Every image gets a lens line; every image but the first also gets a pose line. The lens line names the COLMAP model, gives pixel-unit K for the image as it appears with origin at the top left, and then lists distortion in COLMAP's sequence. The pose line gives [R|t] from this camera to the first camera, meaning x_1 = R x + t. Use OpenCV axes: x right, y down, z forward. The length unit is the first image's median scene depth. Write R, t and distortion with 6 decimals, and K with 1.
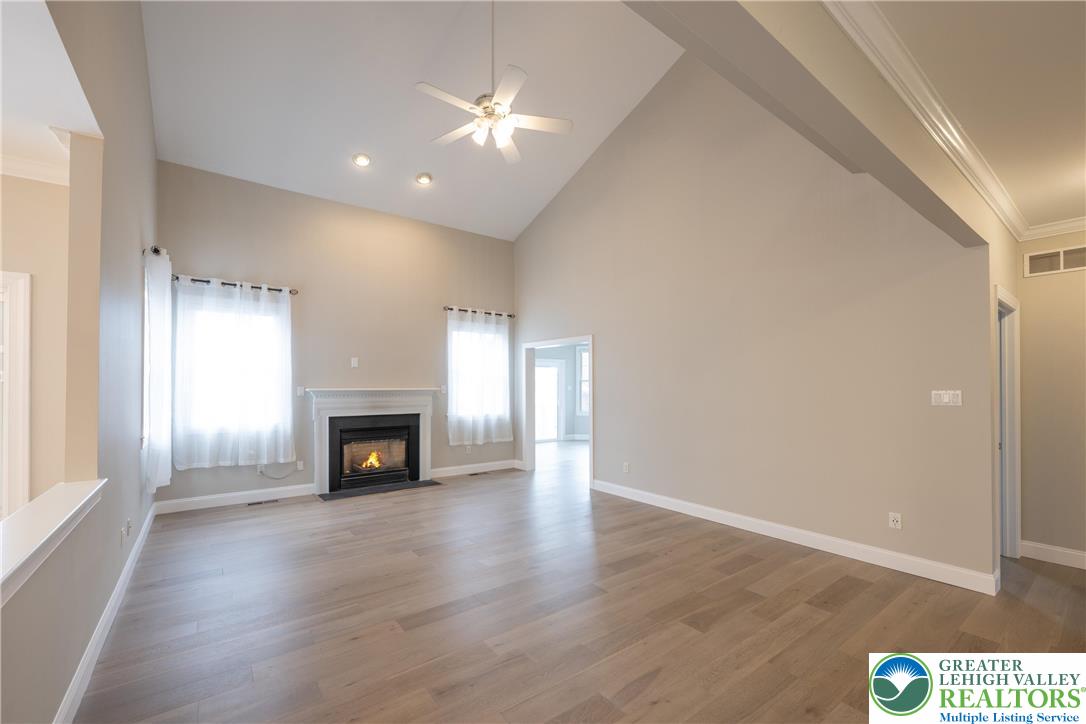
lens RADIAL K [[434.3, 0, 516.4], [0, 434.3, 381.2], [0, 0, 1]] dist [-0.000363, -0.000248]
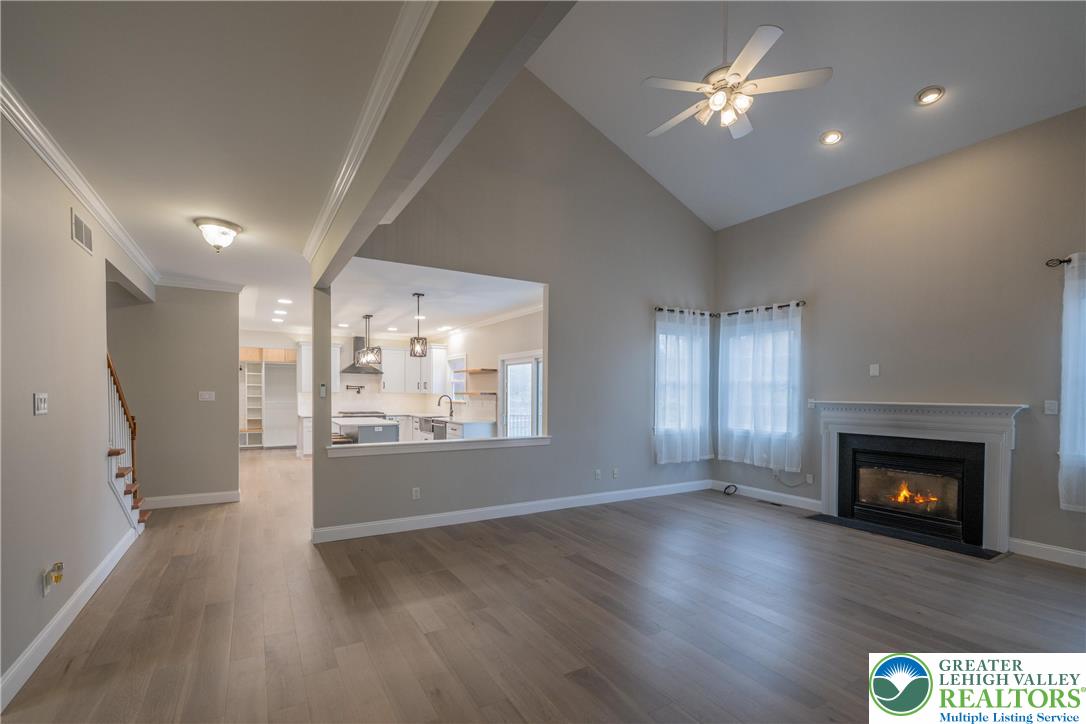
lens RADIAL K [[434.3, 0, 499.0], [0, 434.3, 405.2], [0, 0, 1]] dist [-0.000363, -0.000248]
pose [[-0.087549, 0.024552, -0.995858, 0.514995], [-0.003091, 0.999685, 0.024918, 0.005227], [0.996155, 0.005259, -0.087445, 0.372373]]
